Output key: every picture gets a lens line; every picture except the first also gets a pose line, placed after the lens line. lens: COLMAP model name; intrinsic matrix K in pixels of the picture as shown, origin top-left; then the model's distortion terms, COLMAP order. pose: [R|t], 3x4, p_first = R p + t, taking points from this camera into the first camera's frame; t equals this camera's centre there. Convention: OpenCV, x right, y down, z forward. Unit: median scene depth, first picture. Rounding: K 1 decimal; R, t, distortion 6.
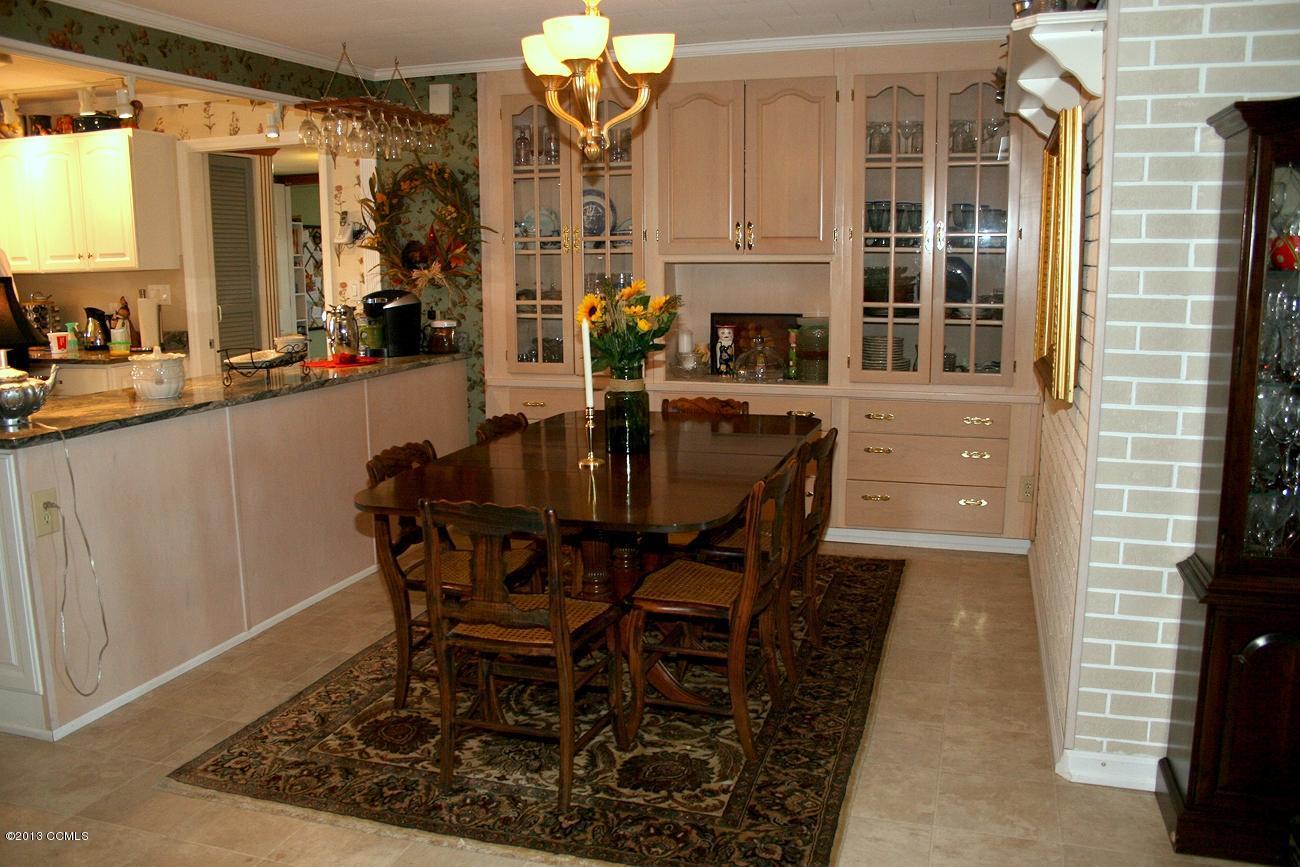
lens RADIAL K [[1005.2, 0, 650.0], [0, 1005.2, 433.5], [0, 0, 1]] dist [-0.183111, 0.118256]
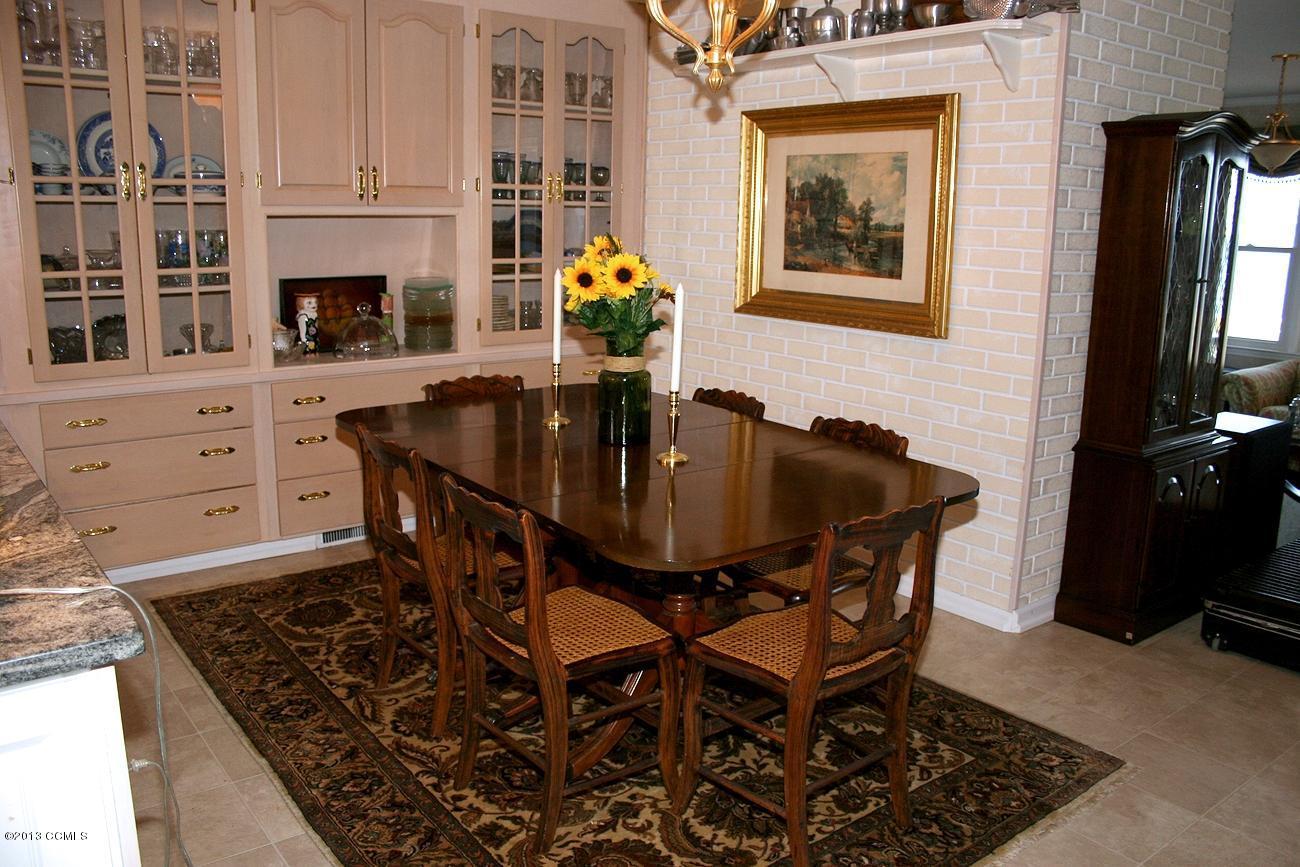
lens RADIAL K [[1005.2, 0, 650.0], [0, 1005.2, 433.5], [0, 0, 1]] dist [-0.183111, 0.118256]
pose [[0.592911, -0.145235, 0.792063, -0.454431], [0.117067, 0.988698, 0.093659, -0.041160], [-0.796713, 0.037193, 0.603212, 0.332323]]
